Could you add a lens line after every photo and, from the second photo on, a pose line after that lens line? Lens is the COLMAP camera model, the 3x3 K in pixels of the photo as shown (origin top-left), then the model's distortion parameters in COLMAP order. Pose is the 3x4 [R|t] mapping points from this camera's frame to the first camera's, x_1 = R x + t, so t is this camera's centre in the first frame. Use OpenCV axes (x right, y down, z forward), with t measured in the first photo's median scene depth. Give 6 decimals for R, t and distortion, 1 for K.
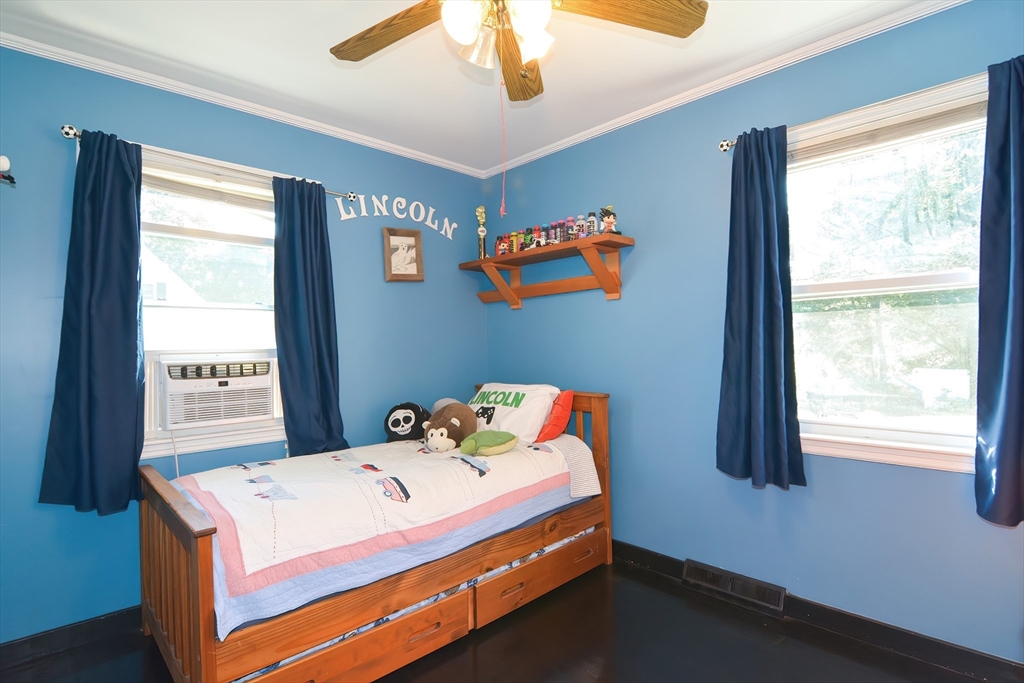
lens RADIAL K [[496.9, 0, 509.4], [0, 496.9, 338.8], [0, 0, 1]] dist [-0.001326, -0.012546]
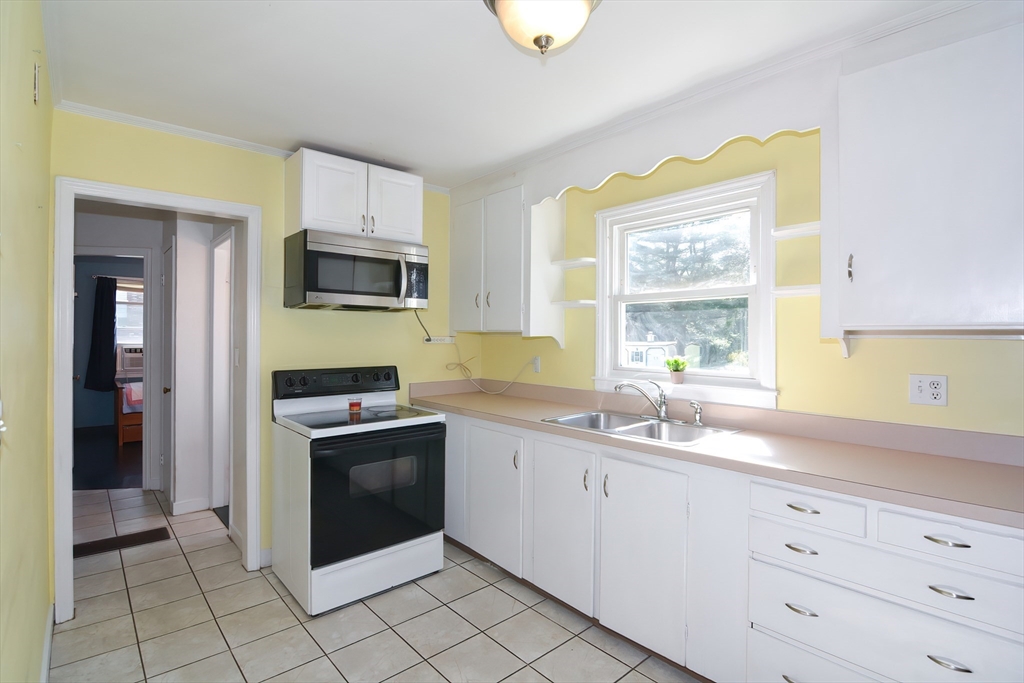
lens RADIAL K [[484.3, 0, 512.0], [0, 484.3, 341.5], [0, 0, 1]] dist [-0.001477, -0.000300]
pose [[0.998494, 0.020562, -0.050871, 1.855398], [-0.020097, 0.999752, 0.009646, -0.066854], [0.051057, -0.008609, 0.998659, -1.869976]]
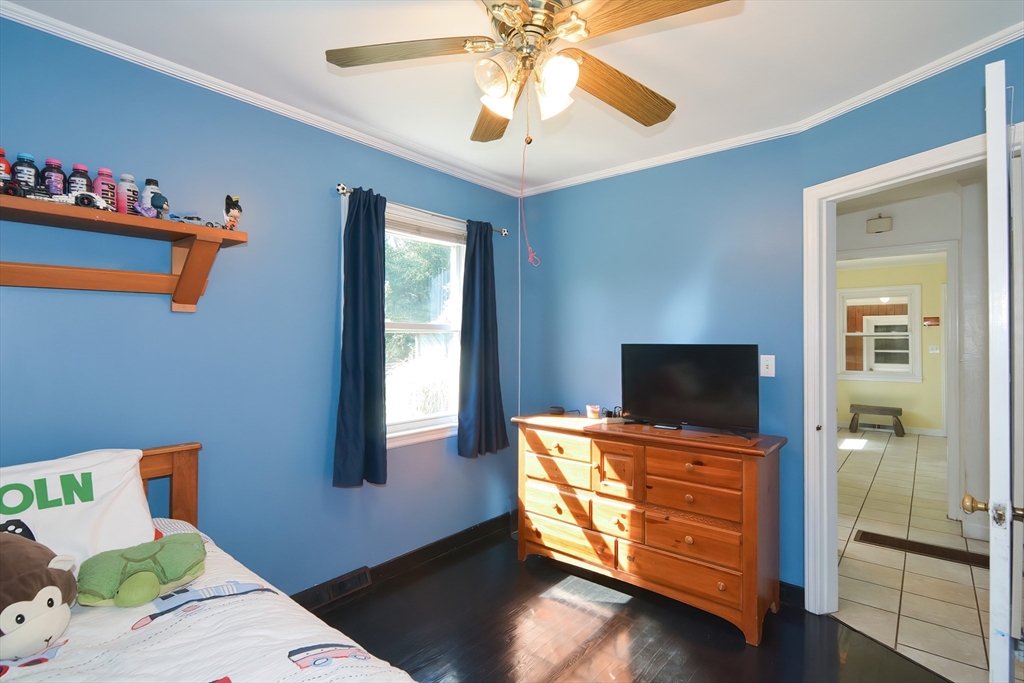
lens RADIAL K [[496.9, 0, 509.4], [0, 496.9, 338.8], [0, 0, 1]] dist [-0.001326, -0.012546]
pose [[-0.102134, 0.023820, 0.994485, -0.858763], [-0.004242, 0.999694, -0.024381, -0.037822], [-0.994762, -0.006708, -0.102002, 0.921925]]
